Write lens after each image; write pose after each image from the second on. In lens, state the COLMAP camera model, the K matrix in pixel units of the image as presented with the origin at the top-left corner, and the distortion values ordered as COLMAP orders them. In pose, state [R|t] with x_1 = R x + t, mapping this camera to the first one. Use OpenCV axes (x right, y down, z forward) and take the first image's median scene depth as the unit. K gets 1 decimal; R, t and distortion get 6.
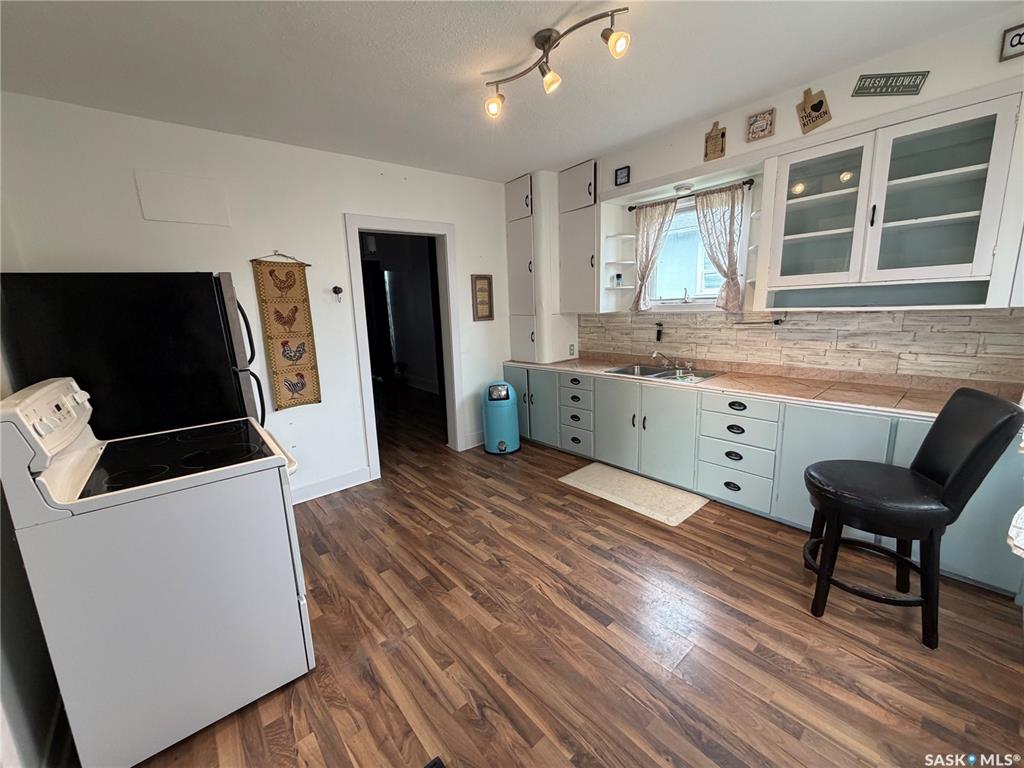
lens RADIAL K [[406.1, 0, 510.5], [0, 406.1, 383.7], [0, 0, 1]] dist [-0.000535, -0.000430]
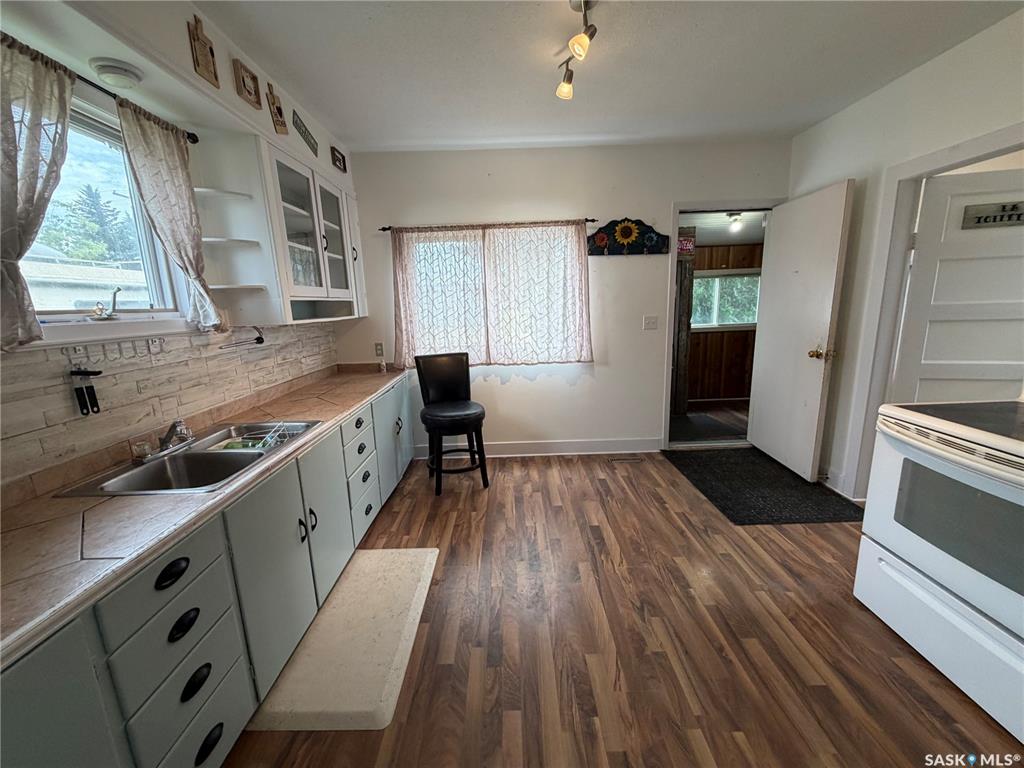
lens RADIAL K [[406.1, 0, 512.0], [0, 406.1, 384.0], [0, 0, 1]] dist [-0.000535, -0.000430]
pose [[-0.763305, -0.058765, 0.643360, -0.277134], [0.188687, 0.932154, 0.309008, -0.236042], [-0.617870, 0.357261, -0.700430, 1.347307]]
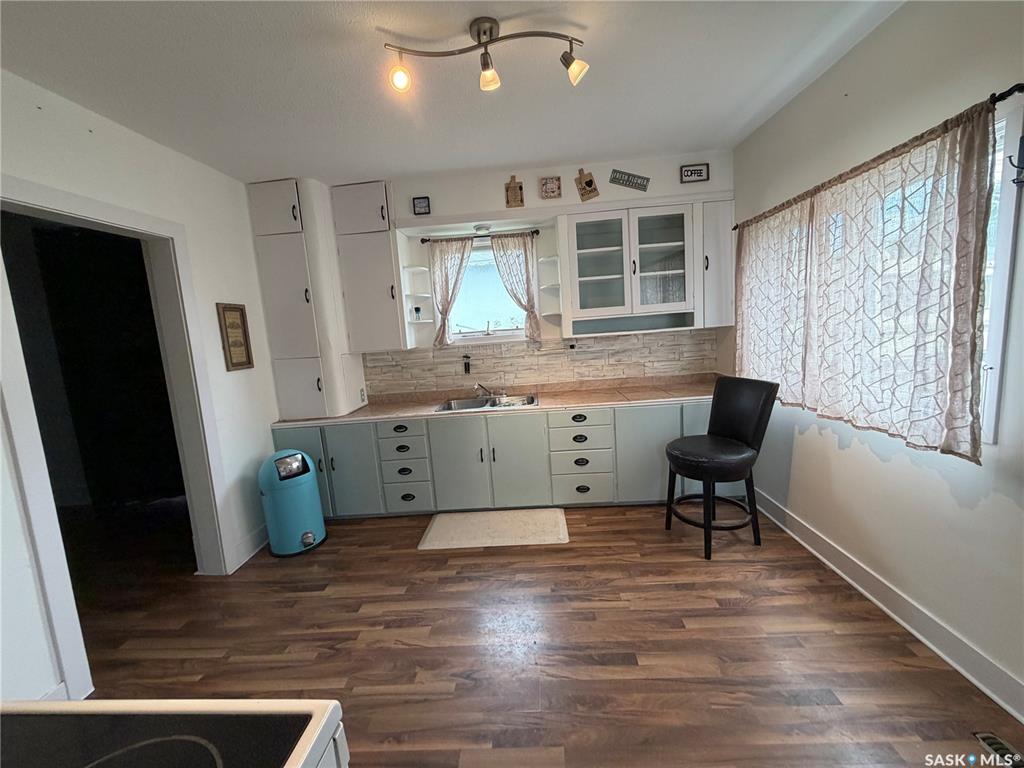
lens RADIAL K [[406.1, 0, 509.2], [0, 406.1, 383.9], [0, 0, 1]] dist [-0.000535, -0.000430]
pose [[0.685282, -0.108969, 0.720079, -0.386683], [0.182457, 0.982899, -0.024898, -0.047047], [-0.705051, 0.148446, 0.693445, 0.312139]]
